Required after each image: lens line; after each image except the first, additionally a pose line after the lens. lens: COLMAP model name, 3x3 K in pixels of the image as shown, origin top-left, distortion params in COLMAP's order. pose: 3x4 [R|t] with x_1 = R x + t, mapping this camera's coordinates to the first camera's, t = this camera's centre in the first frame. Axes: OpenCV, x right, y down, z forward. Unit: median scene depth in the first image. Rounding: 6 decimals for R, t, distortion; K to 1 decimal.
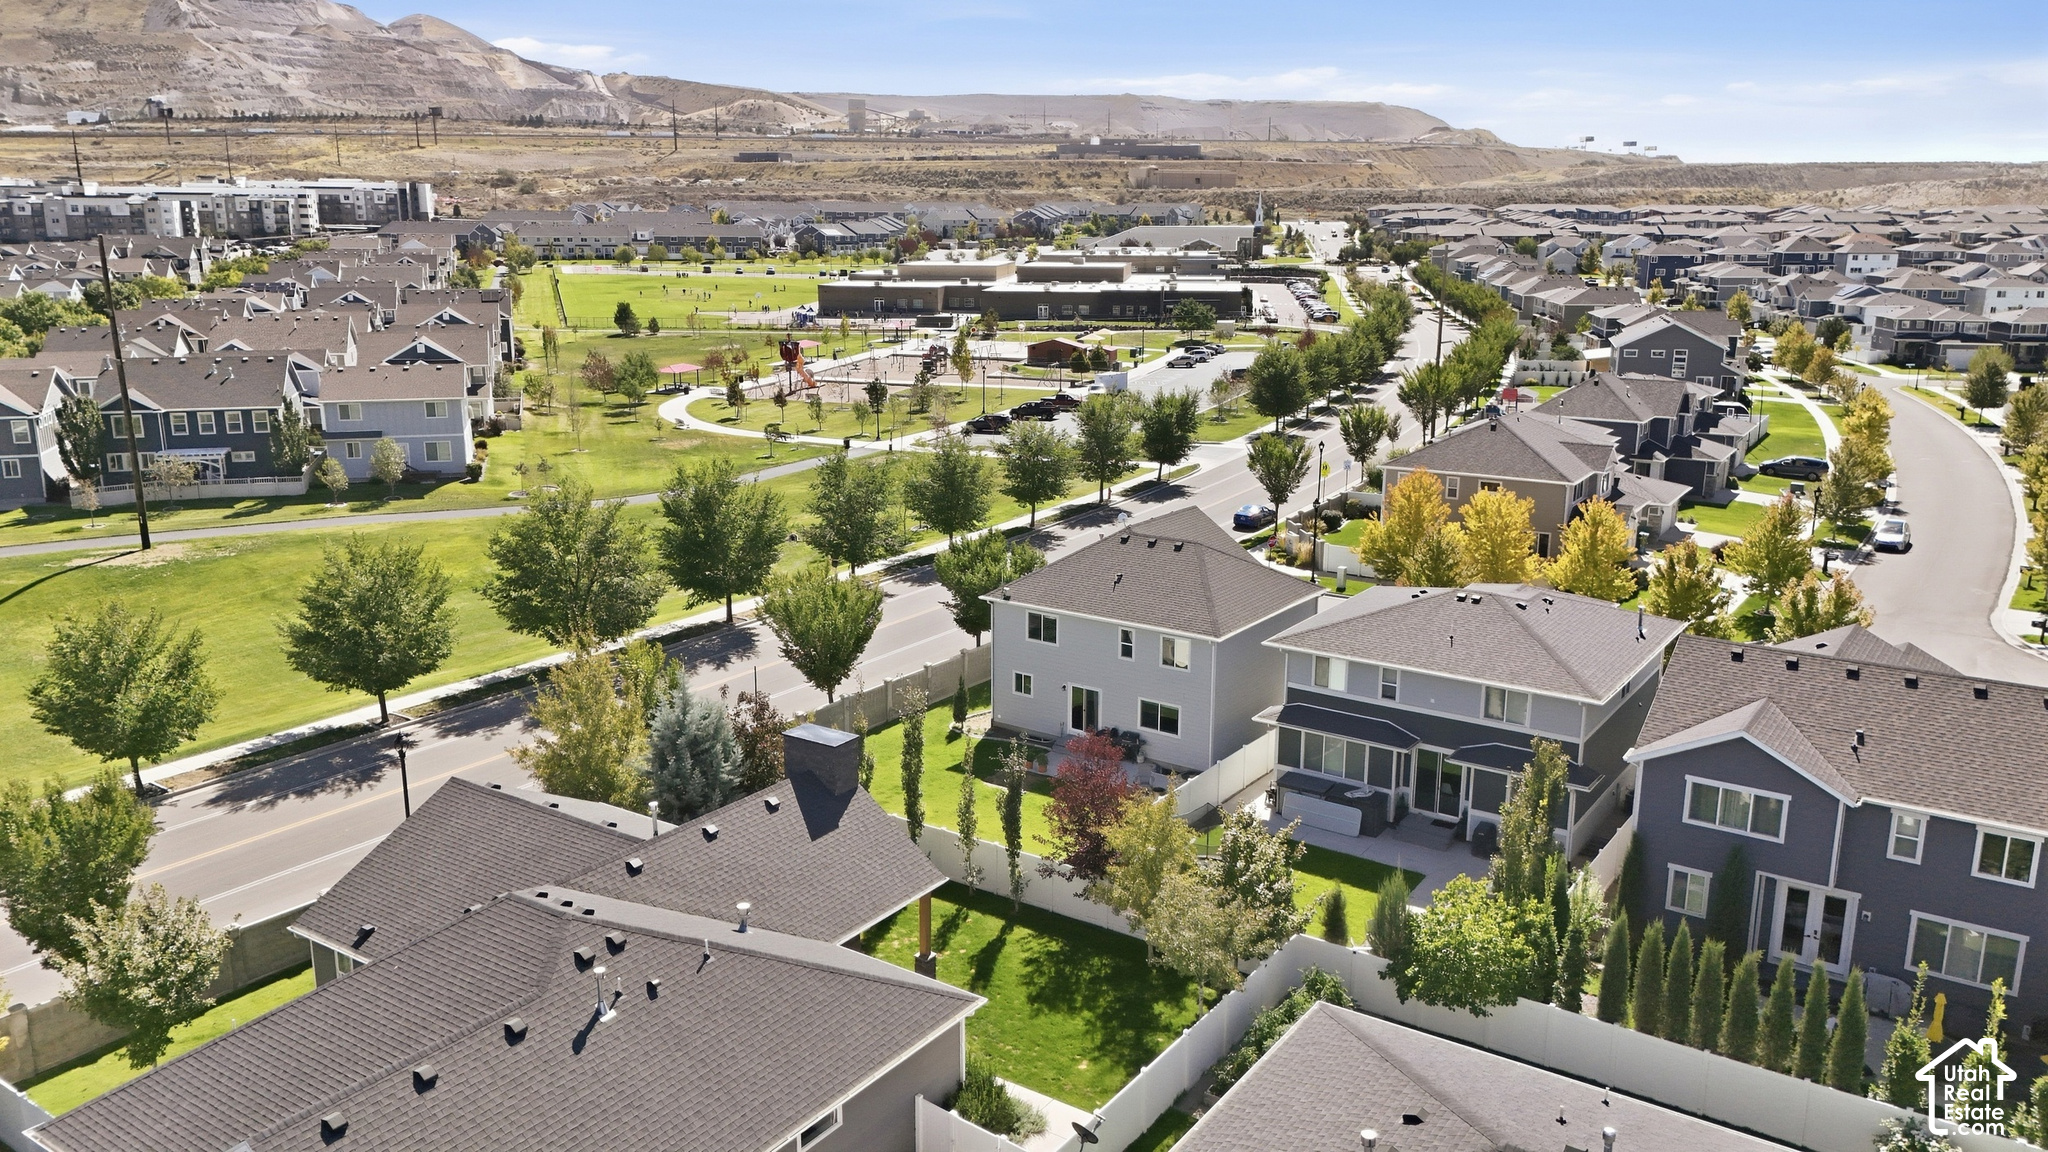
lens RADIAL K [[1508.4, 0, 1026.7], [0, 1508.4, 571.5], [0, 0, 1]] dist [0.090151, -0.088798]
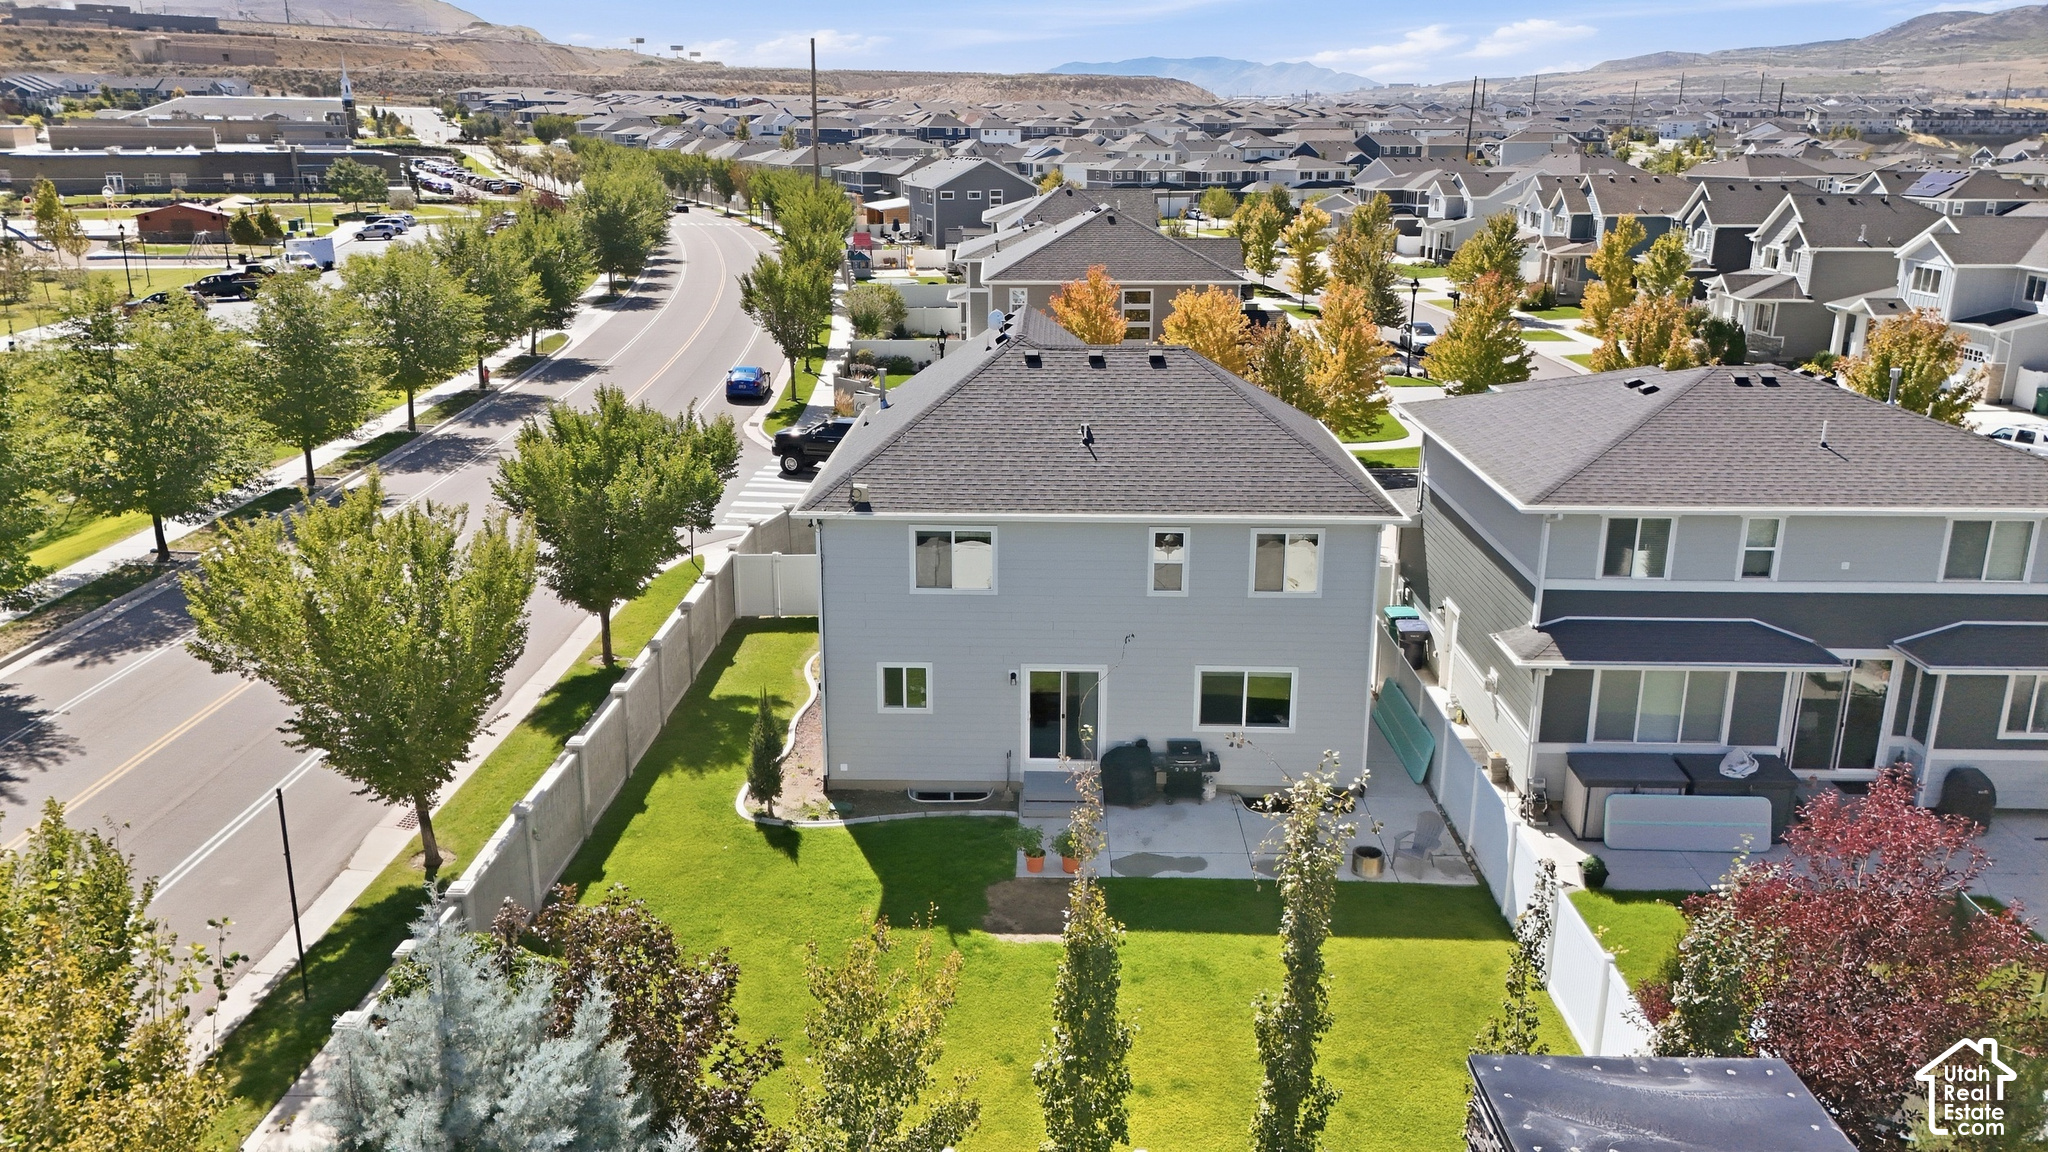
lens RADIAL K [[1508.4, 0, 1026.7], [0, 1508.4, 571.5], [0, 0, 1]] dist [0.090151, -0.088798]
pose [[0.831155, -0.157505, 0.533267, -0.051419], [0.128274, 0.987487, 0.091735, 0.000433], [-0.541043, -0.007842, 0.840958, 0.143416]]
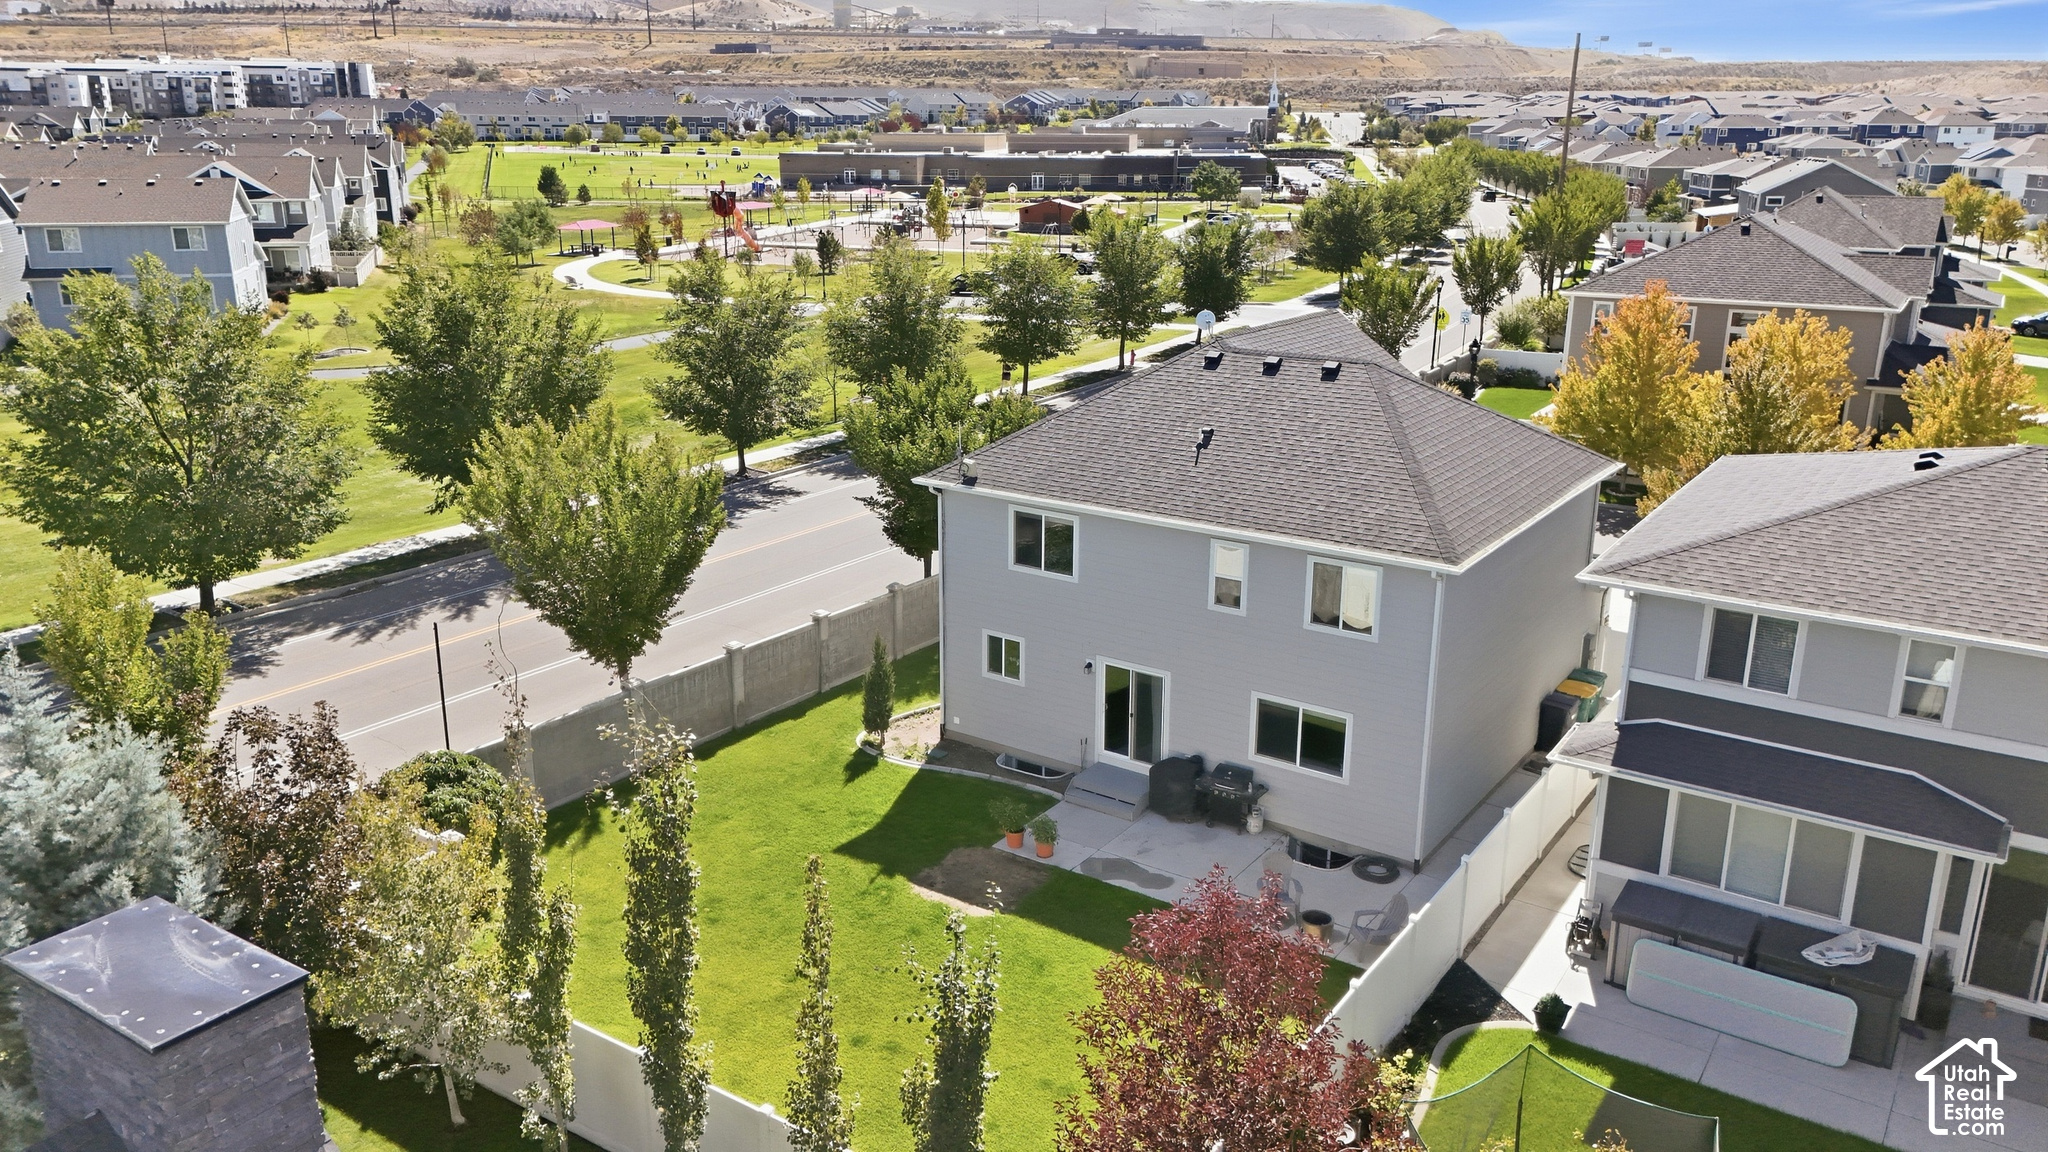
lens RADIAL K [[1508.4, 0, 1026.7], [0, 1508.4, 571.5], [0, 0, 1]] dist [0.090151, -0.088798]
pose [[0.999990, -0.000218, 0.004410, 0.000701], [-0.000017, 0.998582, 0.053237, 0.005021], [-0.004415, -0.053236, 0.998572, 0.124350]]
